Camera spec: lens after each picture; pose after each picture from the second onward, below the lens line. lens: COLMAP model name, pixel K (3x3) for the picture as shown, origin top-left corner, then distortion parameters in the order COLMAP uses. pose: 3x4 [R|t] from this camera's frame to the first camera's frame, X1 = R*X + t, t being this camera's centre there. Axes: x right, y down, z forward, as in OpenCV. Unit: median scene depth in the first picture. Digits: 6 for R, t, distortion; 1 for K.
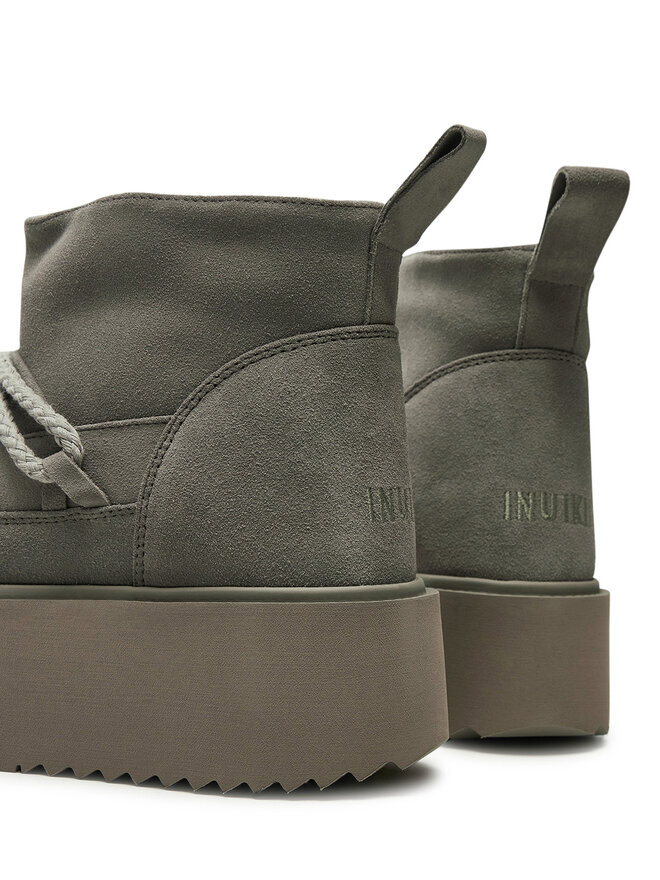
lens RADIAL K [[1664.5, 0, 334.6], [0, 1664.5, 441.8], [0, 0, 1]] dist [-0.026172, 0.000000]
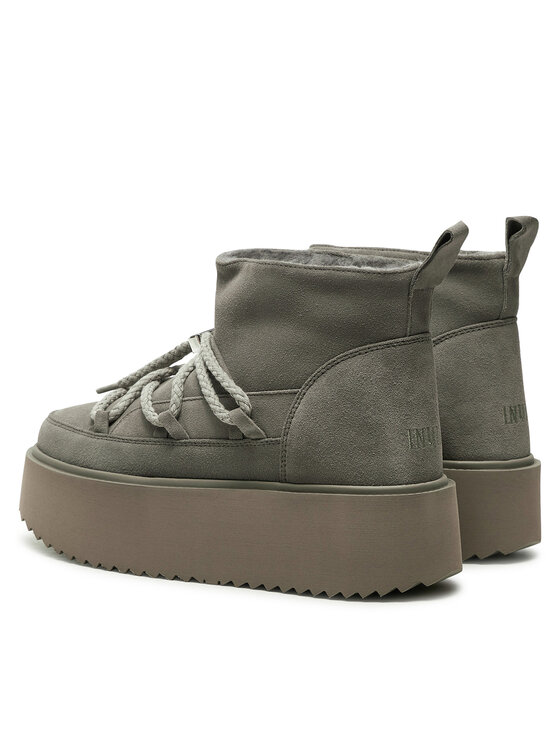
lens RADIAL K [[1608.0, 0, 278.6], [0, 1608.0, 371.5], [0, 0, 1]] dist [0.012377, 0.000000]
pose [[0.988911, -0.009021, -0.148237, 0.137037], [0.018275, 0.997959, 0.061180, -0.141198], [0.147383, -0.063210, 0.987058, -0.712557]]
